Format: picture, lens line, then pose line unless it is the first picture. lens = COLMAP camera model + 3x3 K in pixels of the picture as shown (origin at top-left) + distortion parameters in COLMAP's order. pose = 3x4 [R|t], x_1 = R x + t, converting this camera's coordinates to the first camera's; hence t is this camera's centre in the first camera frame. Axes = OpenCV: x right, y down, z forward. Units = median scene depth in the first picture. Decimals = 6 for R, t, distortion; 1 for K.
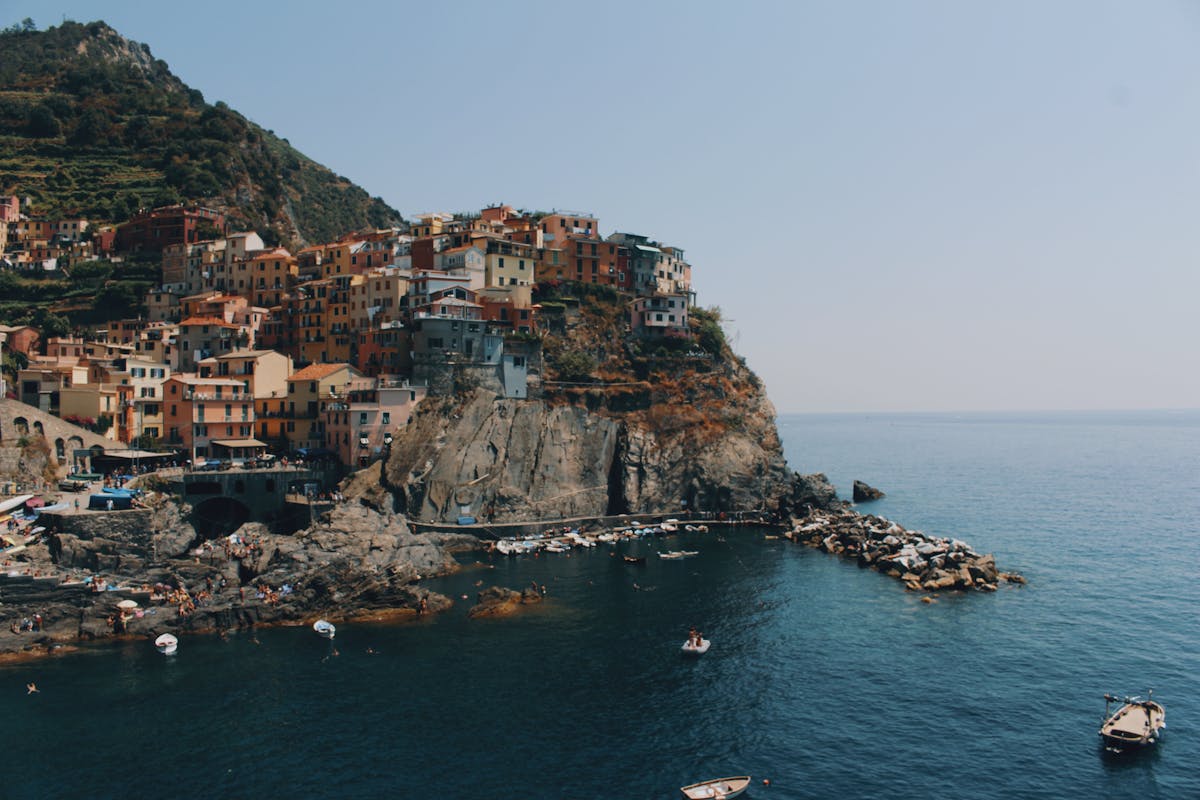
lens RADIAL K [[912.3, 0, 600.0], [0, 912.3, 400.0], [0, 0, 1]] dist [-0.169018, 0.120313]
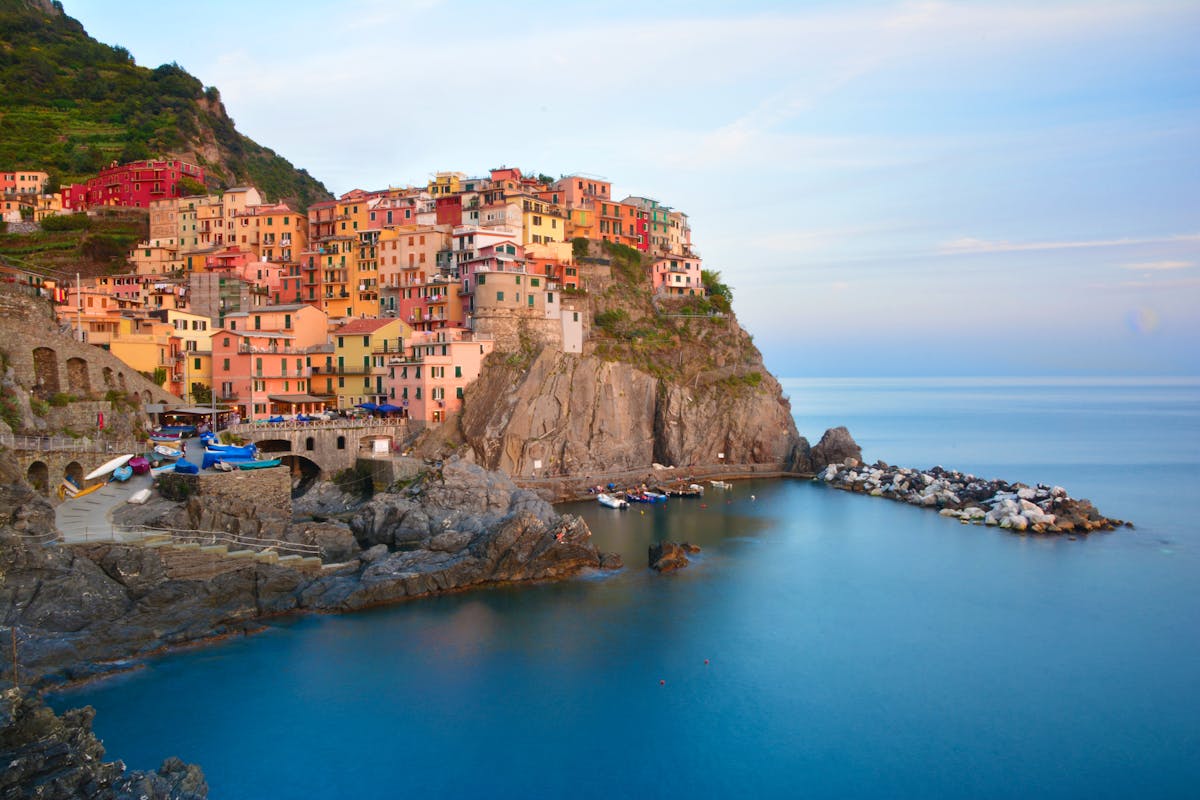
lens RADIAL K [[836.3, 0, 600.0], [0, 836.3, 400.0], [0, 0, 1]] dist [-0.137977, 0.096145]
pose [[0.992511, -0.001431, 0.122145, -0.152431], [-0.003654, 0.999136, 0.041398, 0.009799], [-0.122099, -0.041535, 0.991648, 0.066387]]
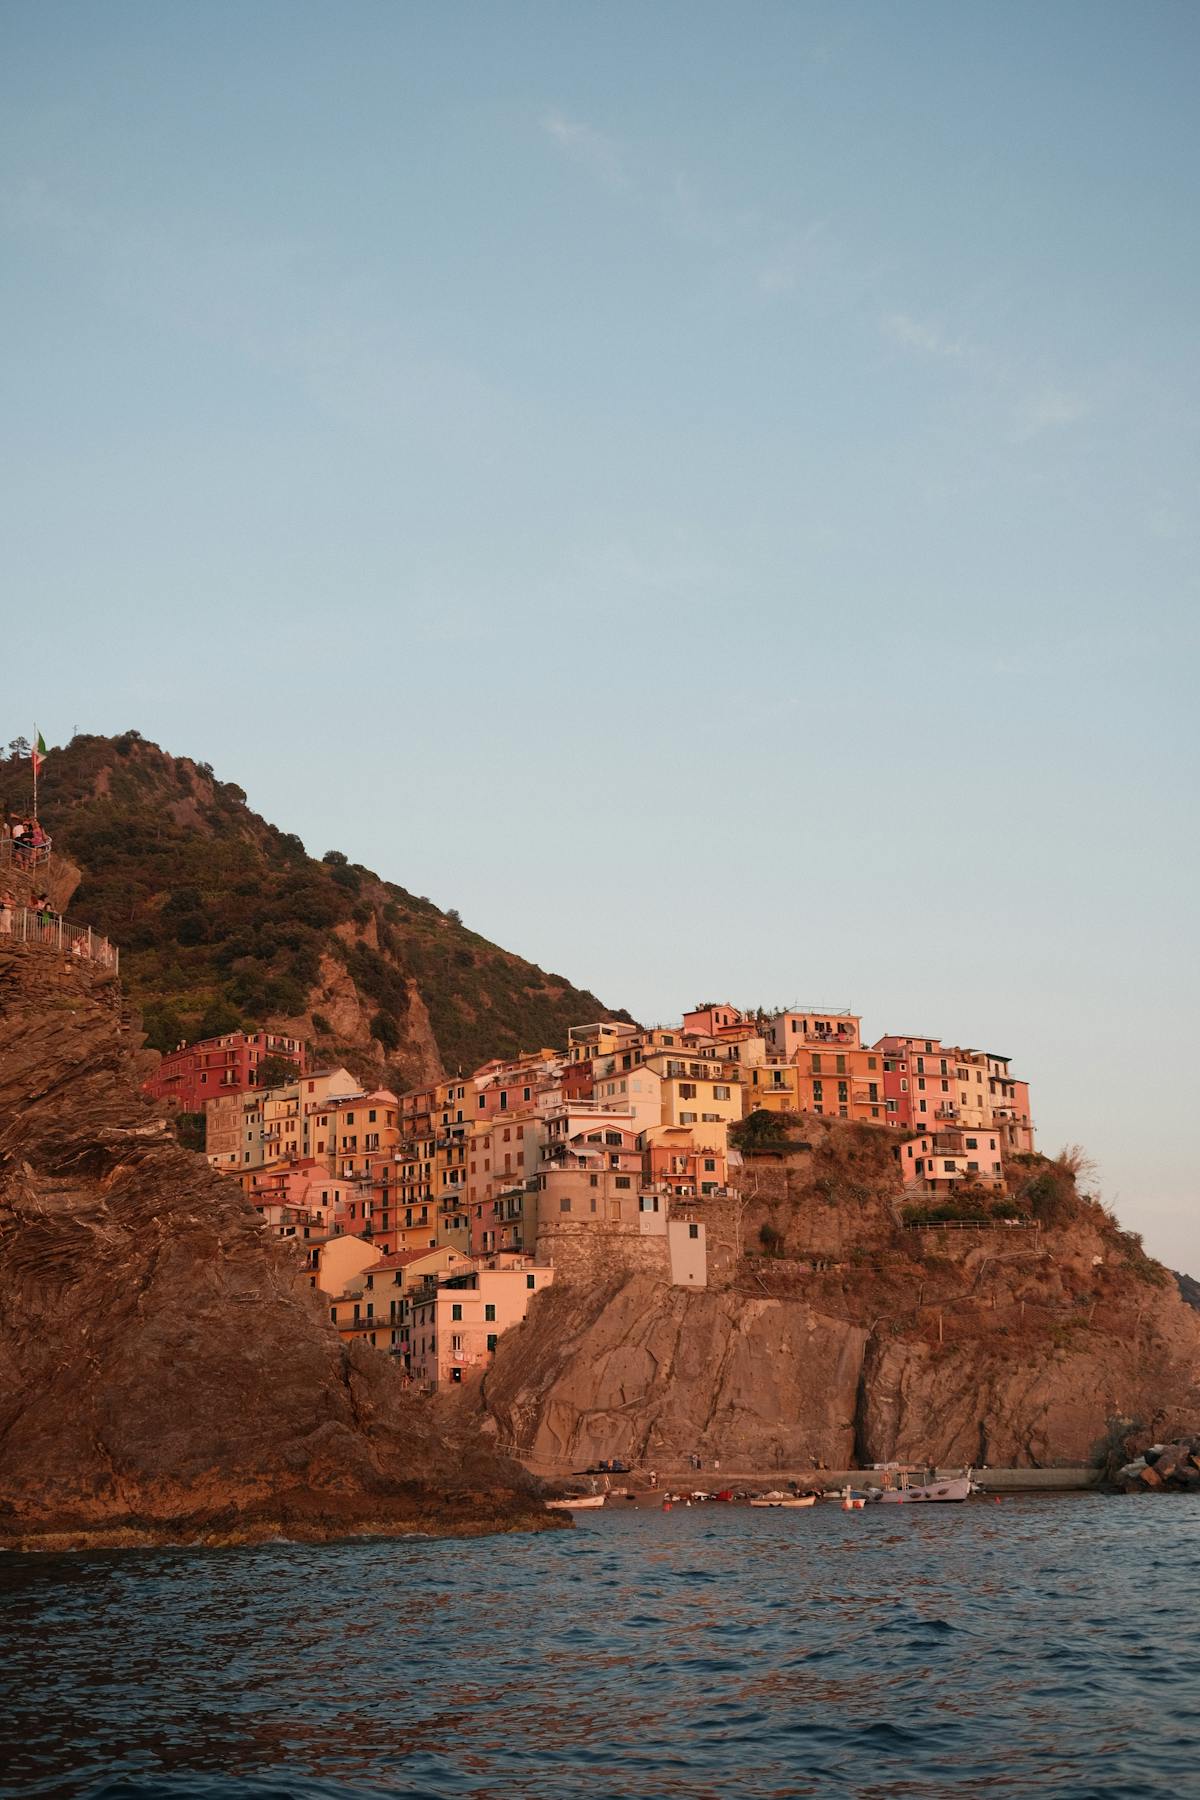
lens RADIAL K [[1850.7, 0, 640.8], [0, 1850.7, 922.3], [0, 0, 1]] dist [-0.059734, 0.138179]
pose [[0.969493, -0.079921, -0.231726, 0.180627], [0.017278, 0.965284, -0.260631, 0.080475], [0.244511, 0.248676, 0.937216, -0.299702]]
